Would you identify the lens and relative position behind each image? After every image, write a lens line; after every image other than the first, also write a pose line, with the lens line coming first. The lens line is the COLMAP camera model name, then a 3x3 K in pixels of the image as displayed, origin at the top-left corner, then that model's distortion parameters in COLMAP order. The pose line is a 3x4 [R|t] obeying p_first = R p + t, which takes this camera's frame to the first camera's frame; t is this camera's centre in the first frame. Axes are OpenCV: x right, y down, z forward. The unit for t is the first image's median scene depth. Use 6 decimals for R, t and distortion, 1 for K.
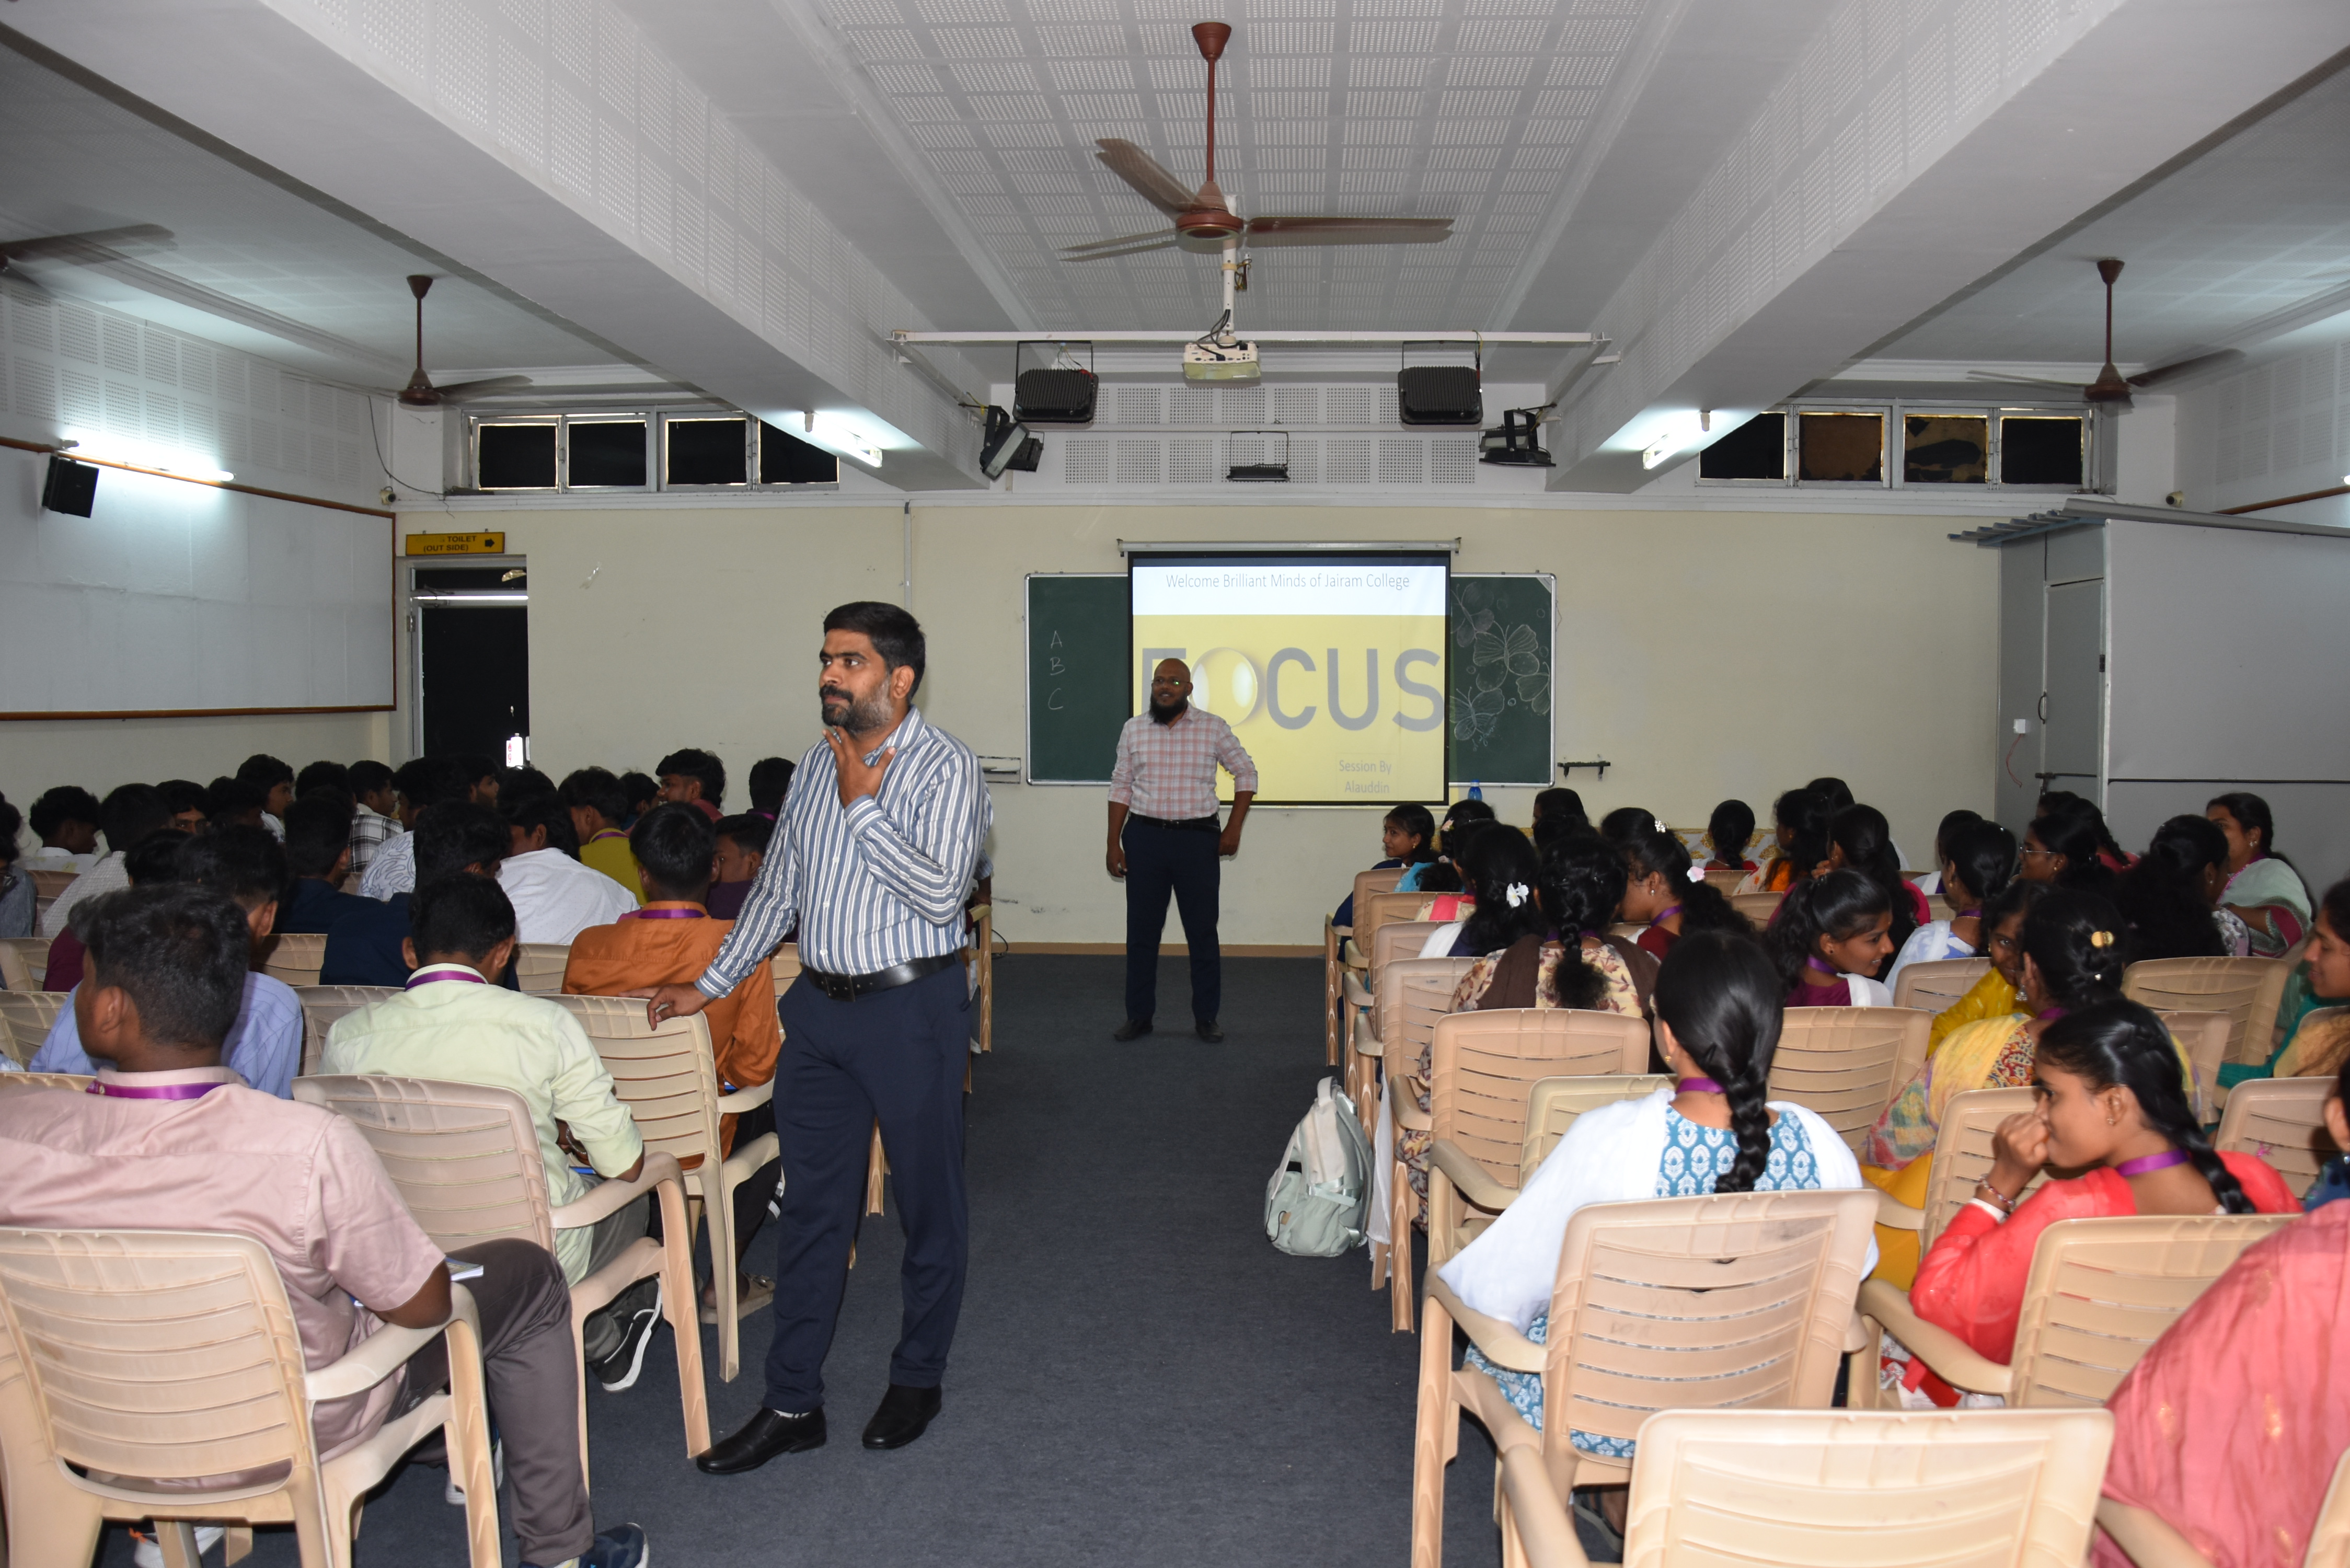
lens RADIAL K [[1857.4, 0, 1171.6], [0, 1857.4, 795.0], [0, 0, 1]] dist [-0.150284, 0.112205]
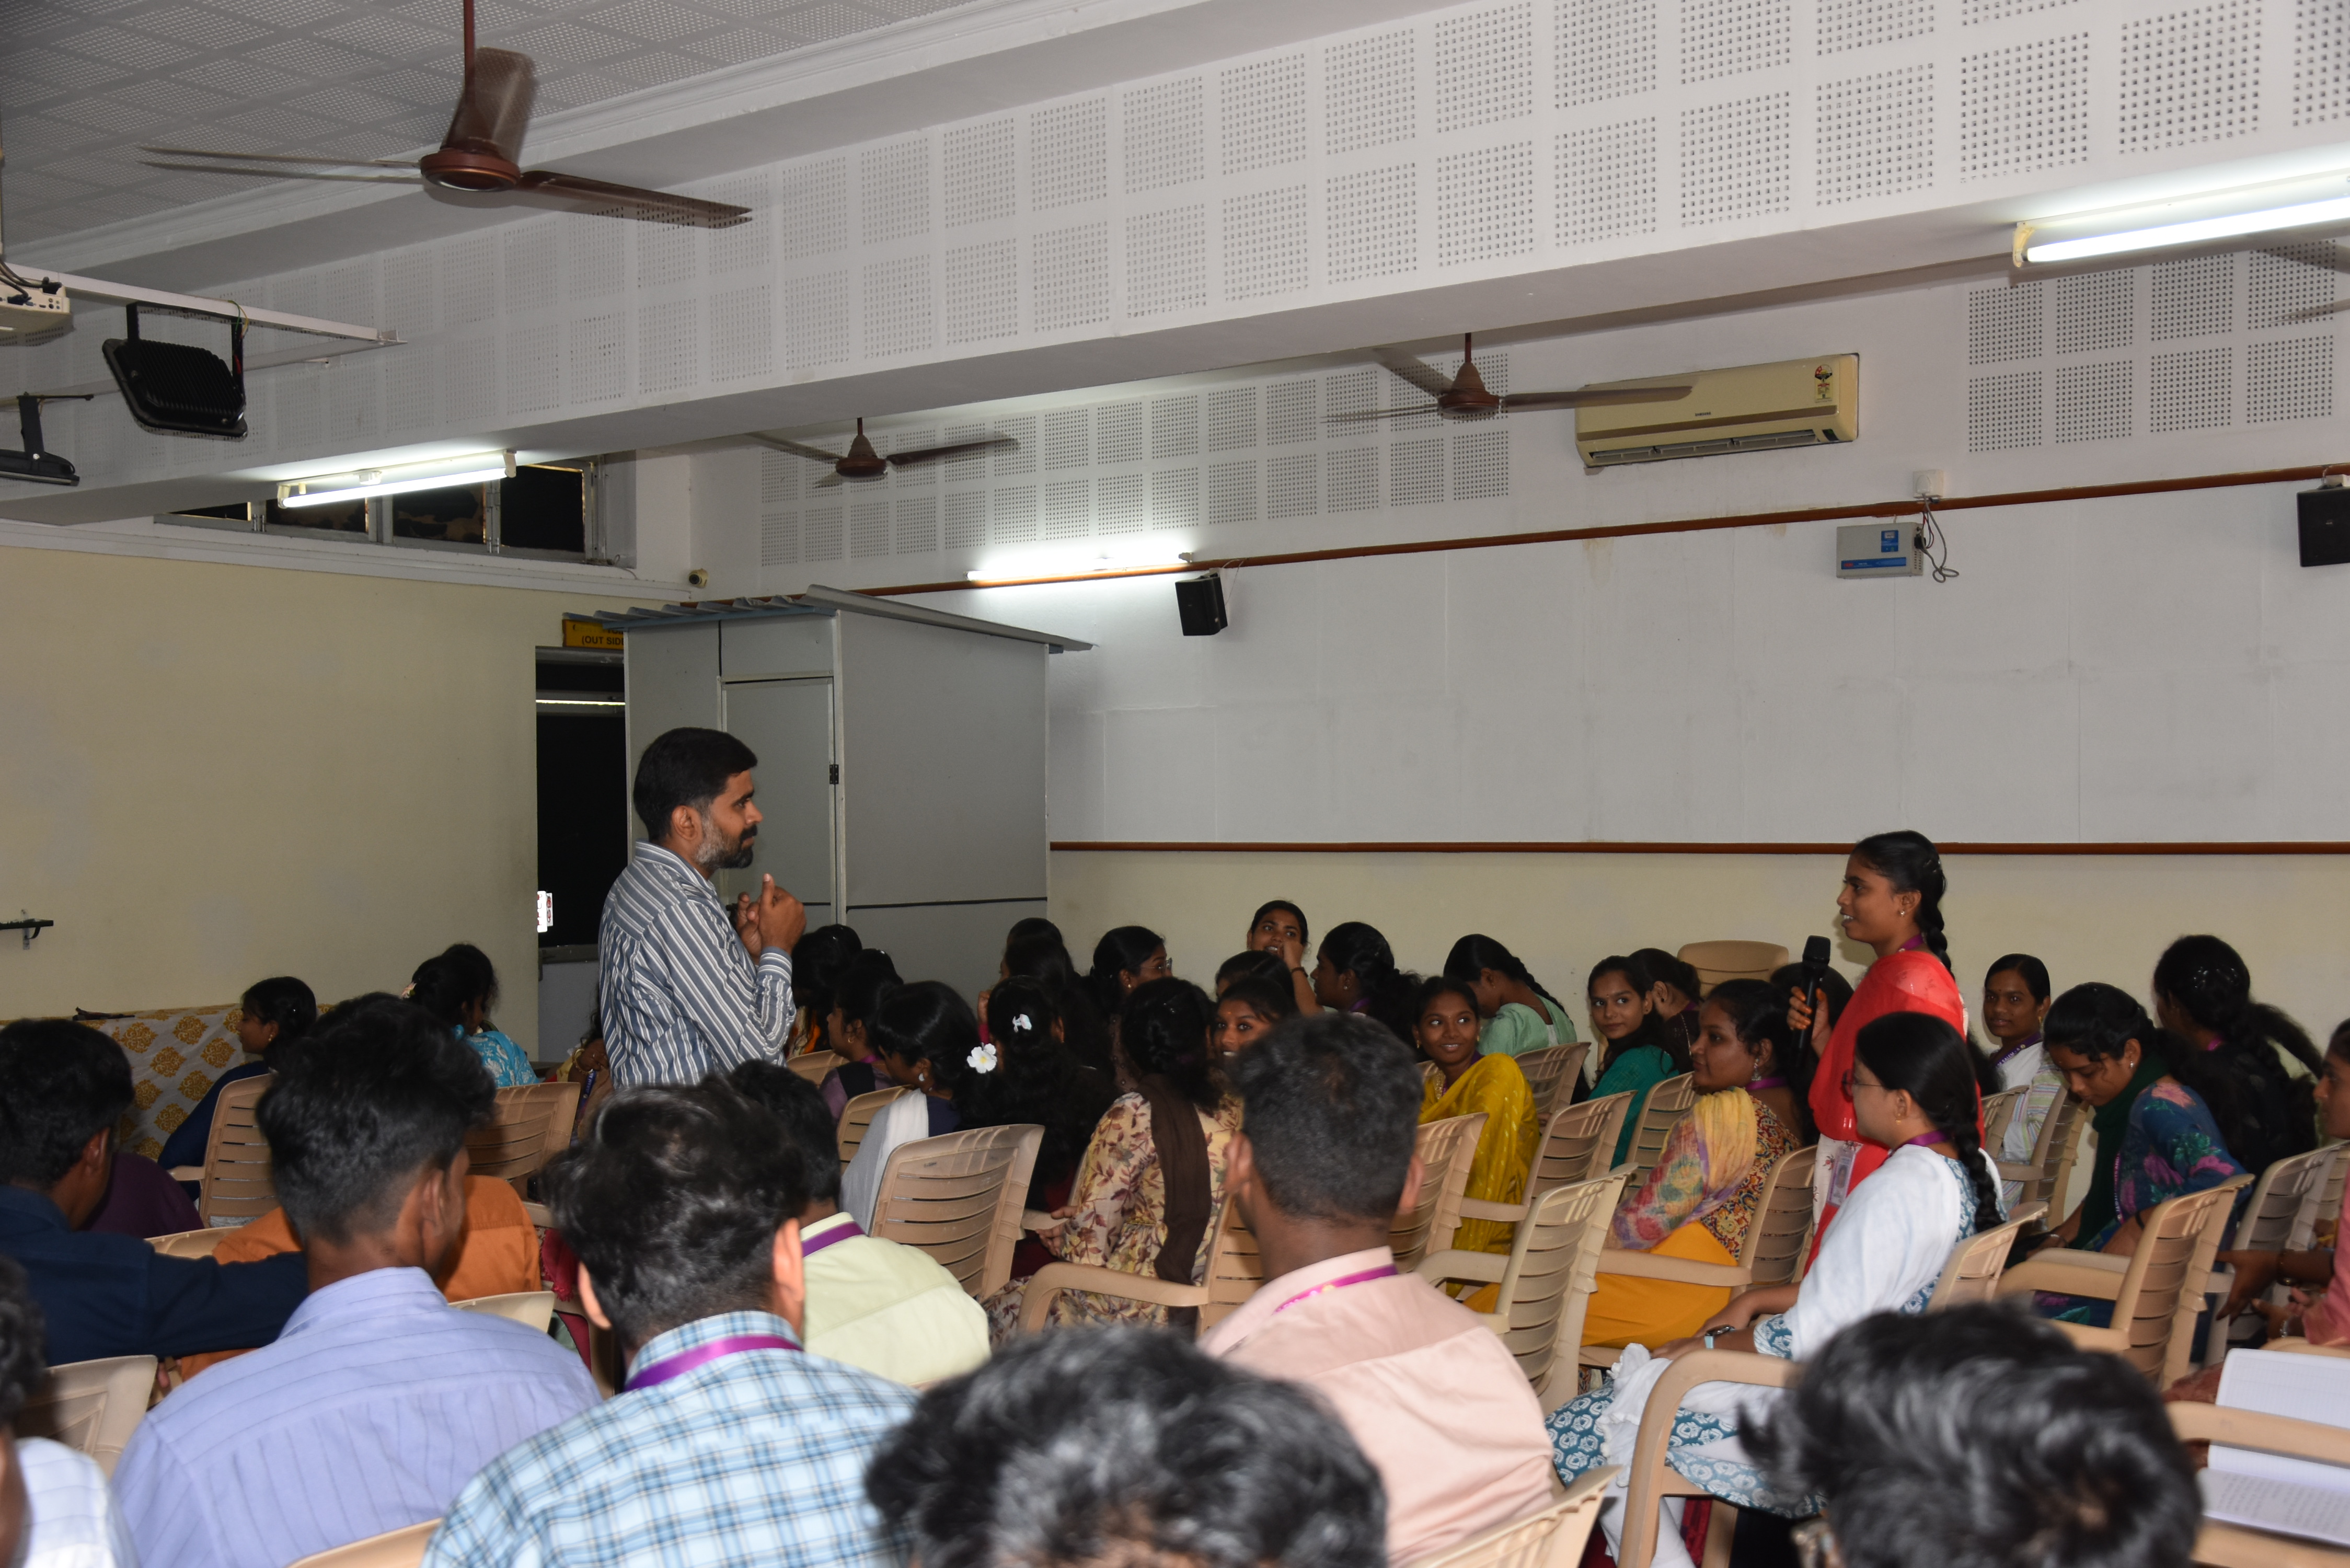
lens RADIAL K [[2651.6, 0, 1182.2], [0, 2651.6, 798.1], [0, 0, 1]] dist [0.061037, 0.000000]
pose [[0.575034, -0.005060, 0.818114, -0.329196], [0.054749, 0.997977, -0.032310, -0.008062], [-0.816296, 0.063370, 0.574148, 0.092126]]
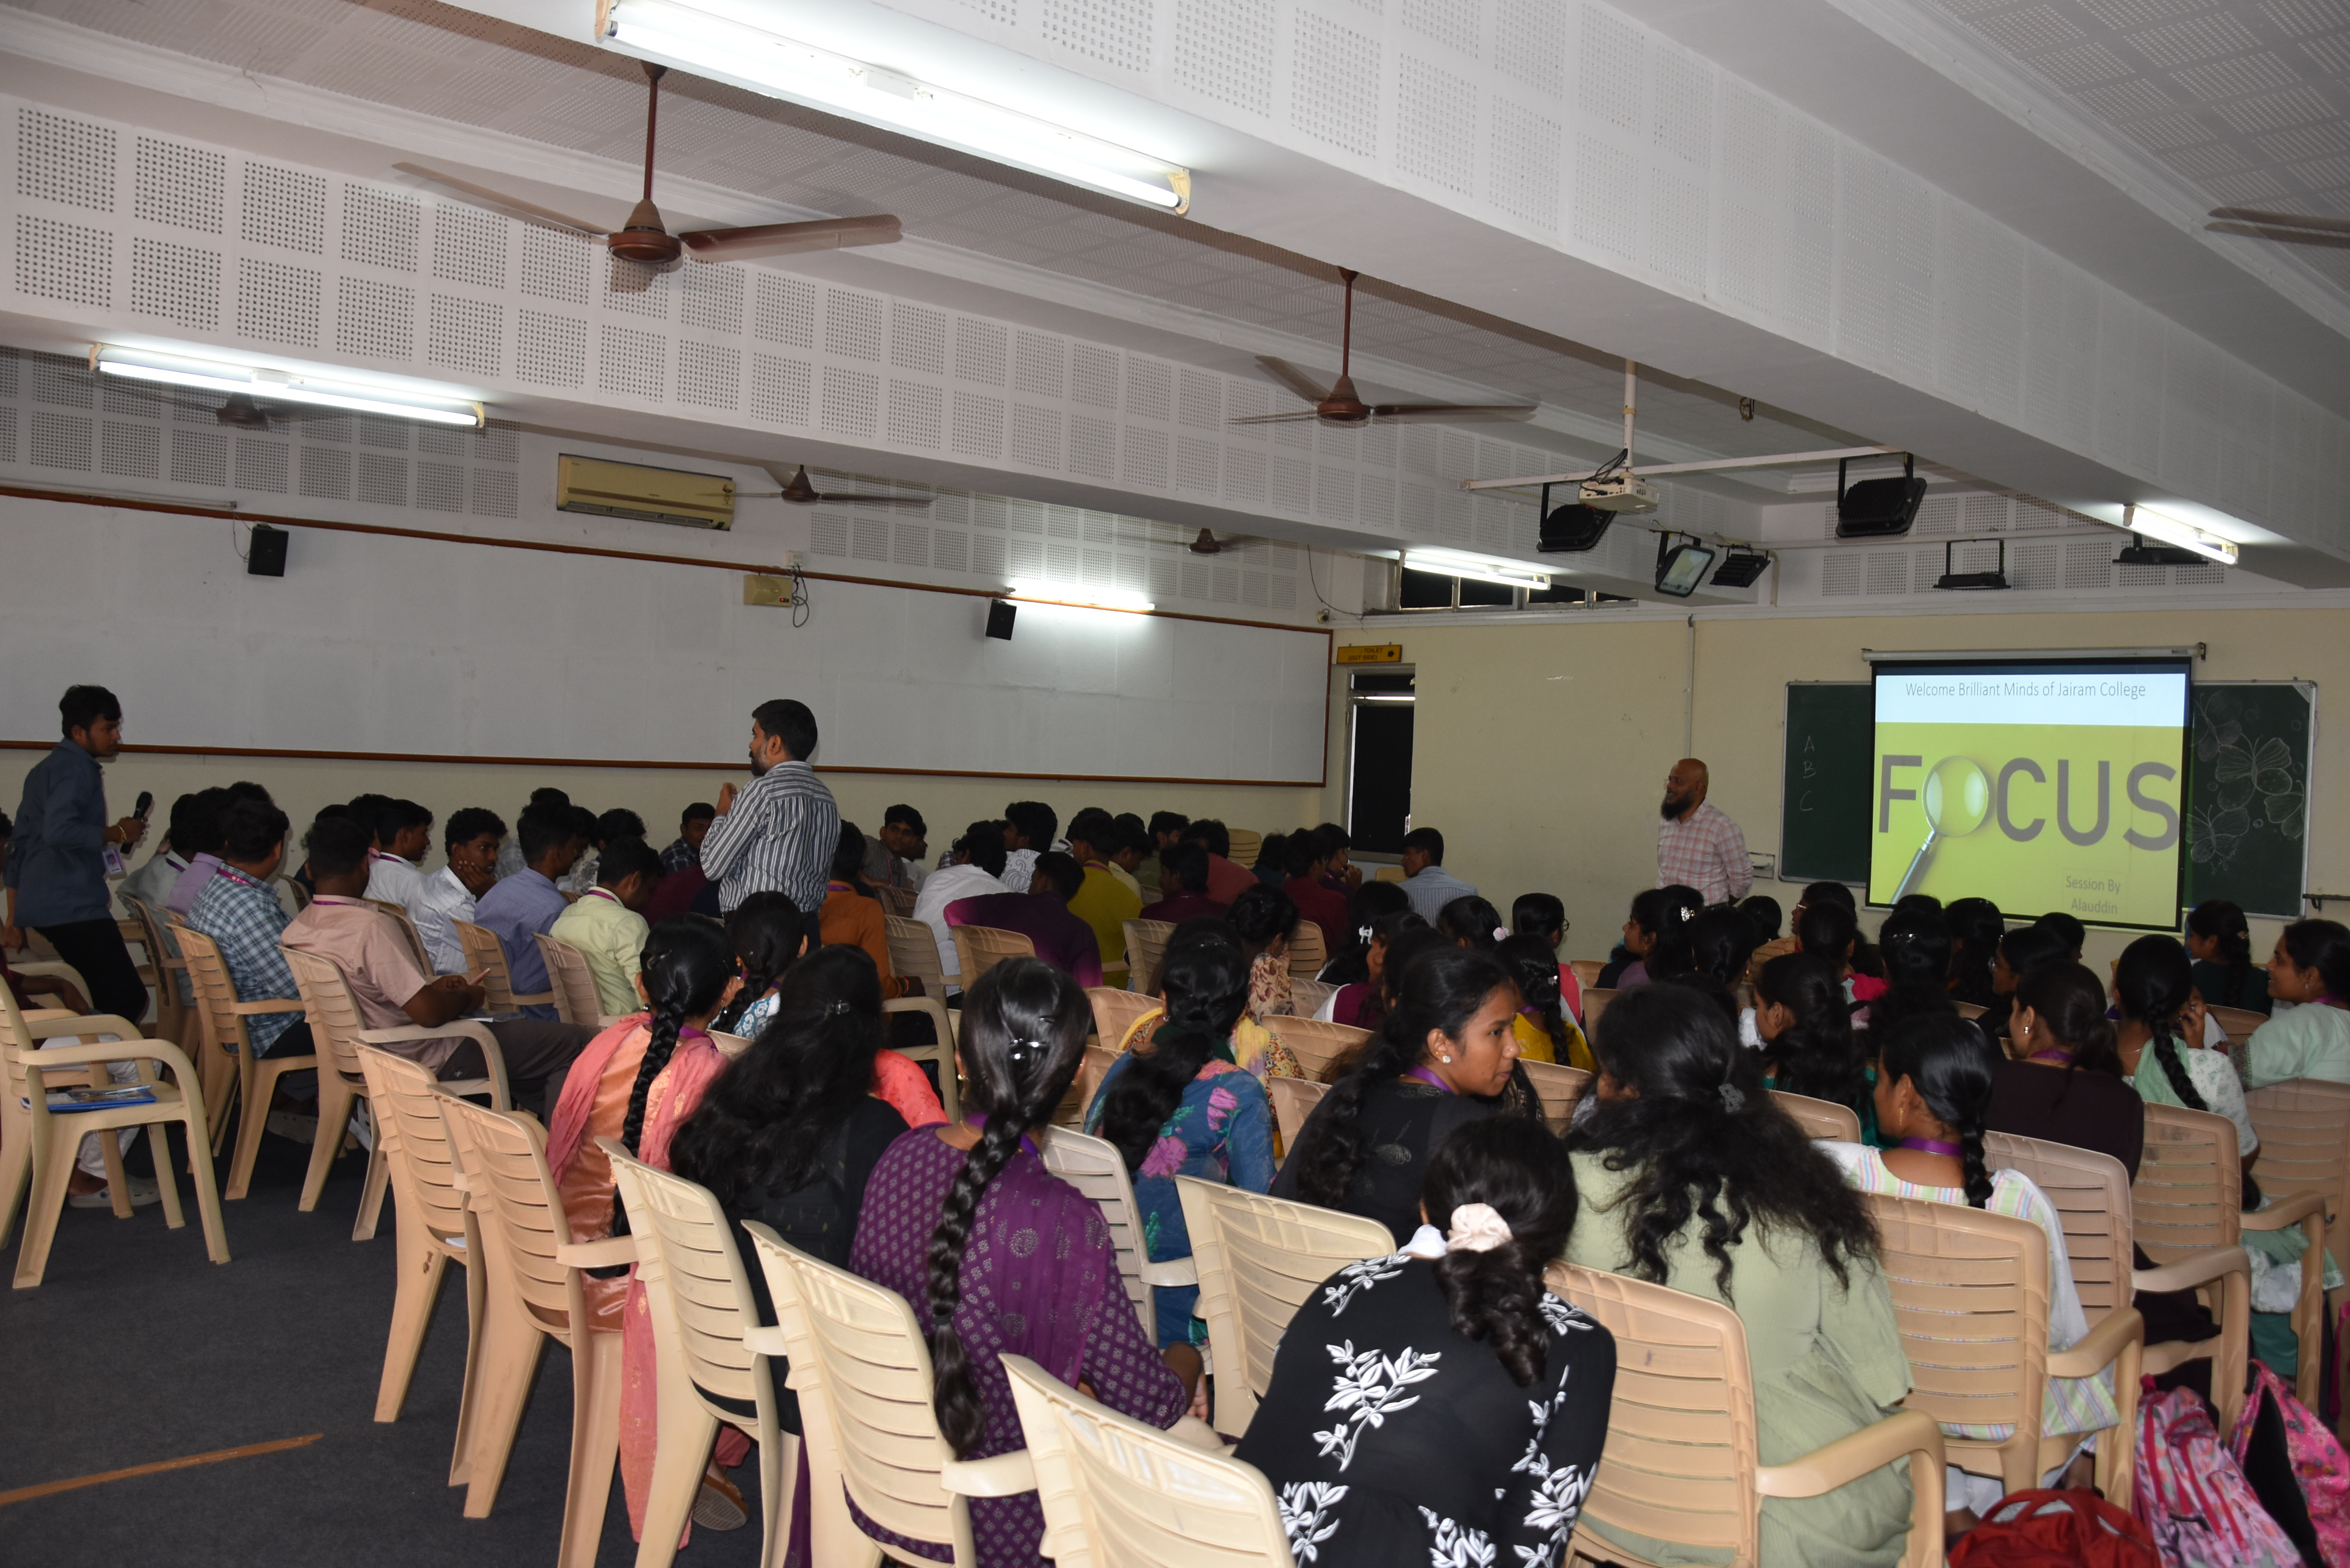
lens RADIAL K [[1857.4, 0, 1194.5], [0, 1857.4, 773.2], [0, 0, 1]] dist [-0.150284, 0.112205]
pose [[0.713052, 0.031470, -0.700404, 0.427412], [-0.078007, 0.996351, -0.034648, -0.004310], [0.696758, 0.079342, 0.712905, 0.018871]]
